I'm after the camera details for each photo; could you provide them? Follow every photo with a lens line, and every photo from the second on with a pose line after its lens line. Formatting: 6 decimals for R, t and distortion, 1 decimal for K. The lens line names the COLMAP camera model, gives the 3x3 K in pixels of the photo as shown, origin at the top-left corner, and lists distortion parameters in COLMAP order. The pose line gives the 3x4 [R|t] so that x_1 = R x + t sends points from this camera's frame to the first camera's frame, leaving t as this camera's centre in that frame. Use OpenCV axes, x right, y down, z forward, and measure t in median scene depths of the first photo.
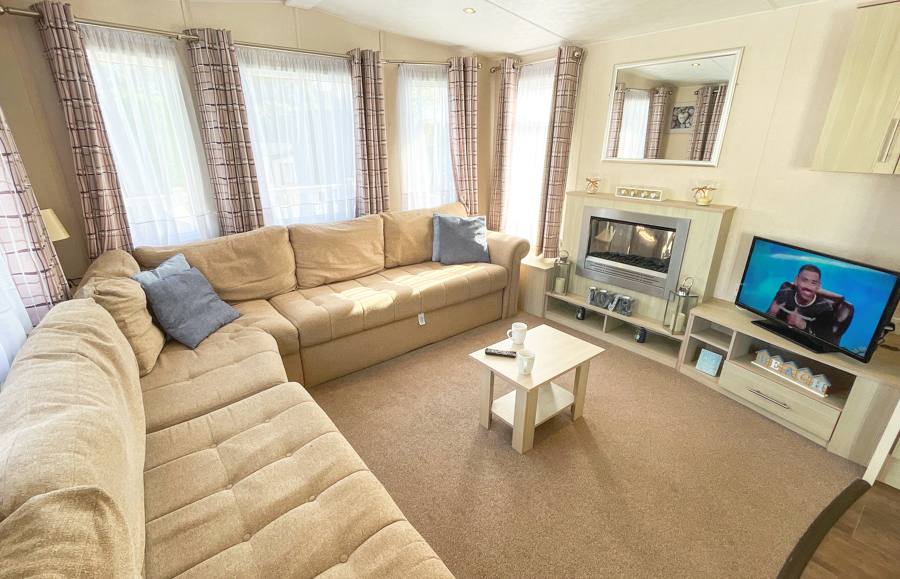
lens RADIAL K [[415.5, 0, 449.2], [0, 415.5, 293.0], [0, 0, 1]] dist [0.003545, 0.000620]
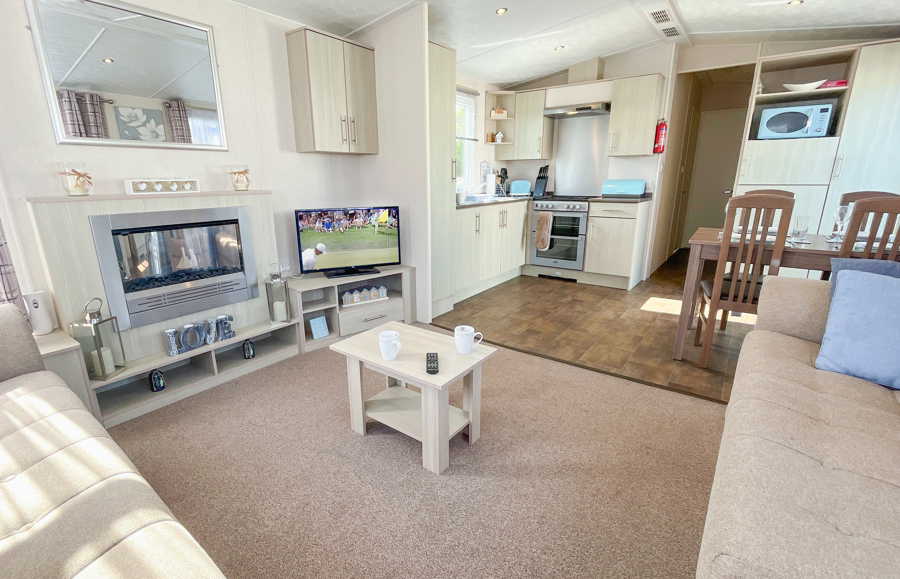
lens RADIAL K [[415.5, 0, 448.9], [0, 415.5, 289.9], [0, 0, 1]] dist [0.003545, 0.000620]
pose [[-0.257263, -0.259479, 0.930853, -0.418782], [0.341962, 0.876500, 0.338837, -0.159895], [-0.903813, 0.405487, -0.136759, 0.734023]]
